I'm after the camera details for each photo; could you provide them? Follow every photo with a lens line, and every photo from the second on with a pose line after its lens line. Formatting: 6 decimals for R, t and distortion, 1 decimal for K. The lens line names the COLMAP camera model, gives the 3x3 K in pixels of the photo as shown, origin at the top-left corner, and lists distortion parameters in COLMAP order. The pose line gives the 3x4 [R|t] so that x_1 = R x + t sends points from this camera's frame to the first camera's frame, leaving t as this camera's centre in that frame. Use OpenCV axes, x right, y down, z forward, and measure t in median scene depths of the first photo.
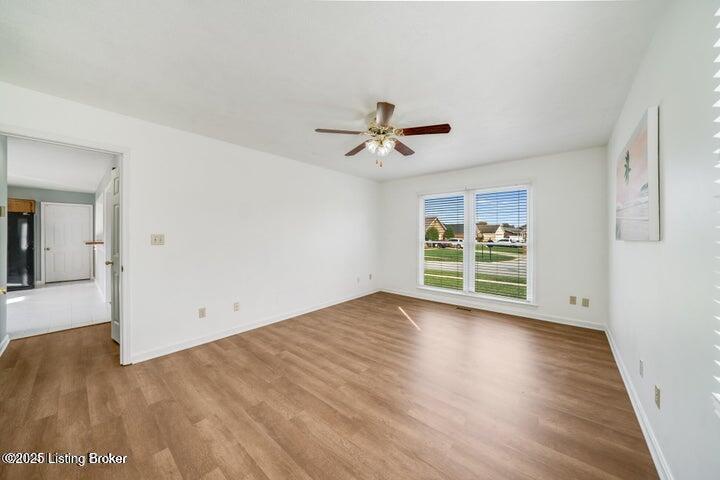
lens RADIAL K [[249.8, 0, 353.7], [0, 249.8, 232.9], [0, 0, 1]] dist [-0.009512, 0.000012]
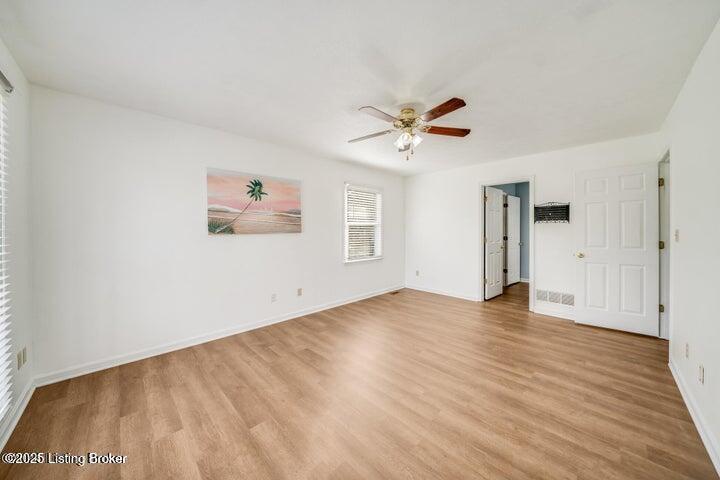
lens RADIAL K [[249.8, 0, 353.7], [0, 249.8, 232.9], [0, 0, 1]] dist [-0.009512, 0.000012]
pose [[-0.995151, 0.000529, 0.098353, 0.207219], [0.000688, 0.999999, 0.001579, 0.013985], [-0.098352, 0.001639, -0.995150, 1.852676]]
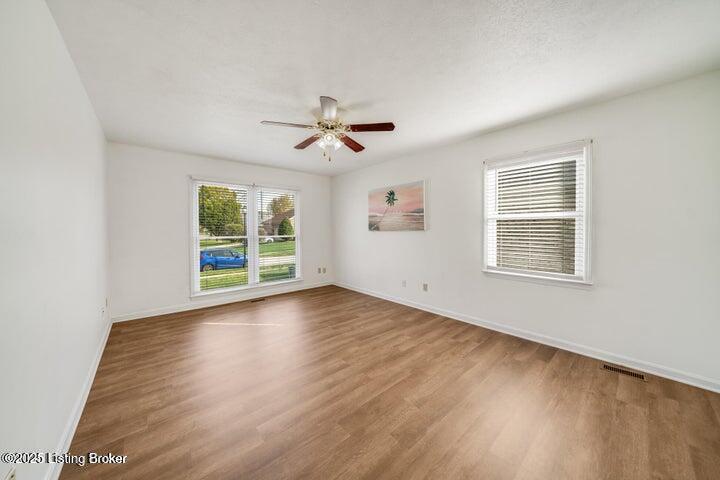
lens RADIAL K [[245.2, 0, 357.8], [0, 245.2, 235.6], [0, 0, 1]] dist [-0.007712, 0.000025]
pose [[0.140011, -0.025806, 0.989814, -0.801599], [-0.002448, 0.999648, 0.026409, 0.008867], [-0.990147, -0.006120, 0.139899, 0.699165]]
